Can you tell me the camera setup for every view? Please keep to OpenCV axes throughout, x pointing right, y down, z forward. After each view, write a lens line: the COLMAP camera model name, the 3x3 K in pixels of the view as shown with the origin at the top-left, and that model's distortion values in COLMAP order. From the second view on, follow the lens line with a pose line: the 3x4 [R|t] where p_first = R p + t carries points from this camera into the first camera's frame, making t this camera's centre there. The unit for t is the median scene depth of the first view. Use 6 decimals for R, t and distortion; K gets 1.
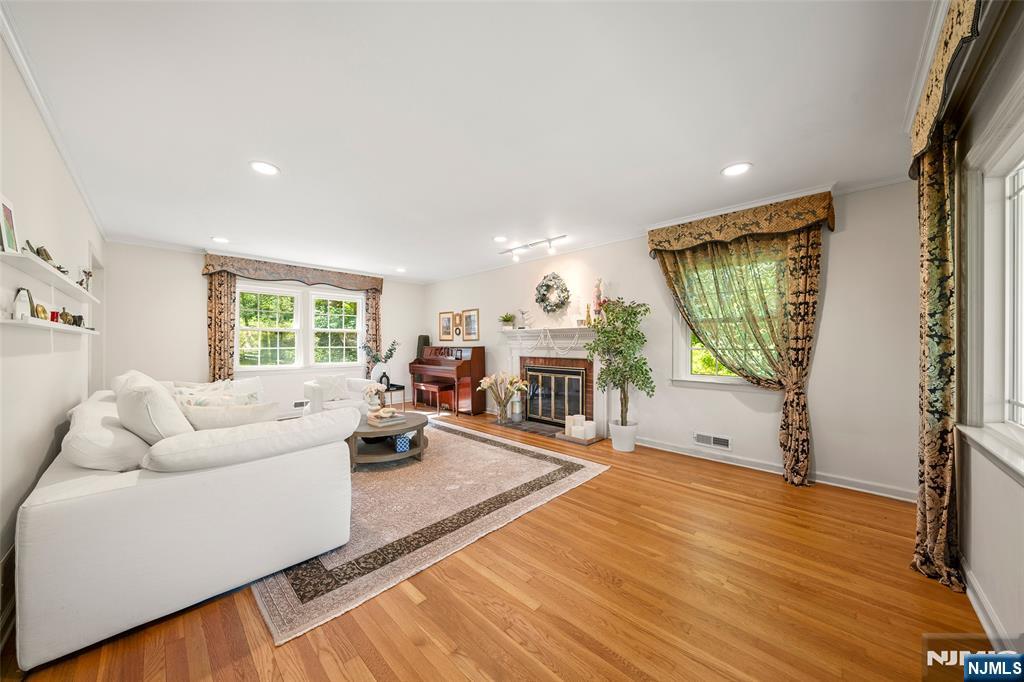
lens RADIAL K [[348.8, 0, 512.0], [0, 348.8, 341.0], [0, 0, 1]] dist [-0.009391, -0.000087]
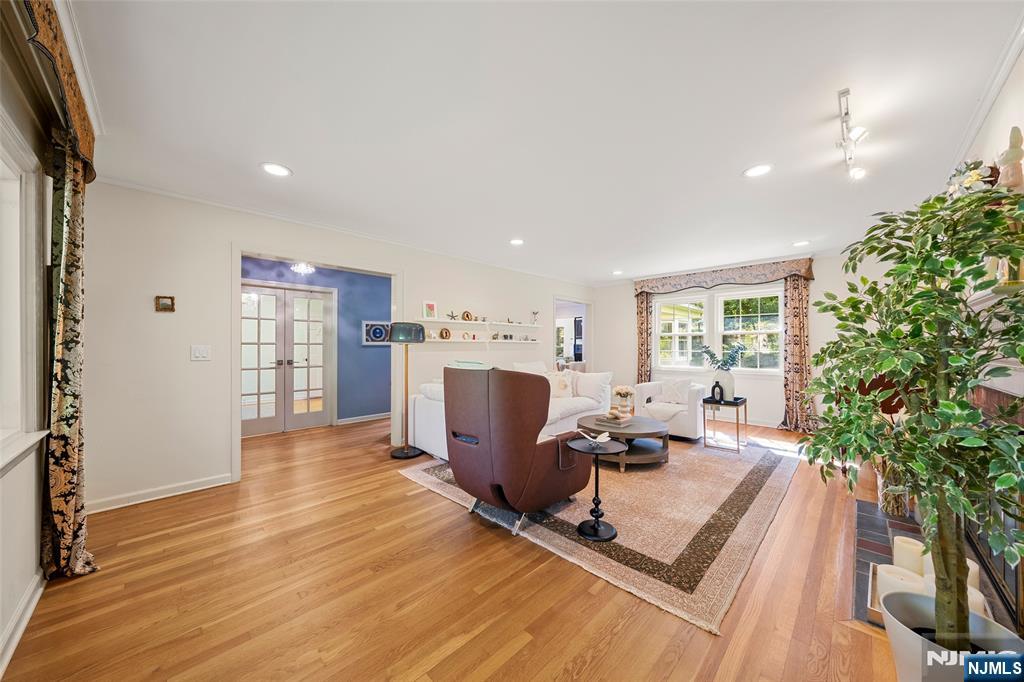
lens RADIAL K [[348.5, 0, 507.5], [0, 348.5, 340.9], [0, 0, 1]] dist [0.000127, -0.000139]
pose [[-0.017393, -0.012840, -0.999766, 0.915297], [0.004995, 0.999904, -0.012929, 0.000495], [0.999836, -0.005219, -0.017327, 0.941283]]
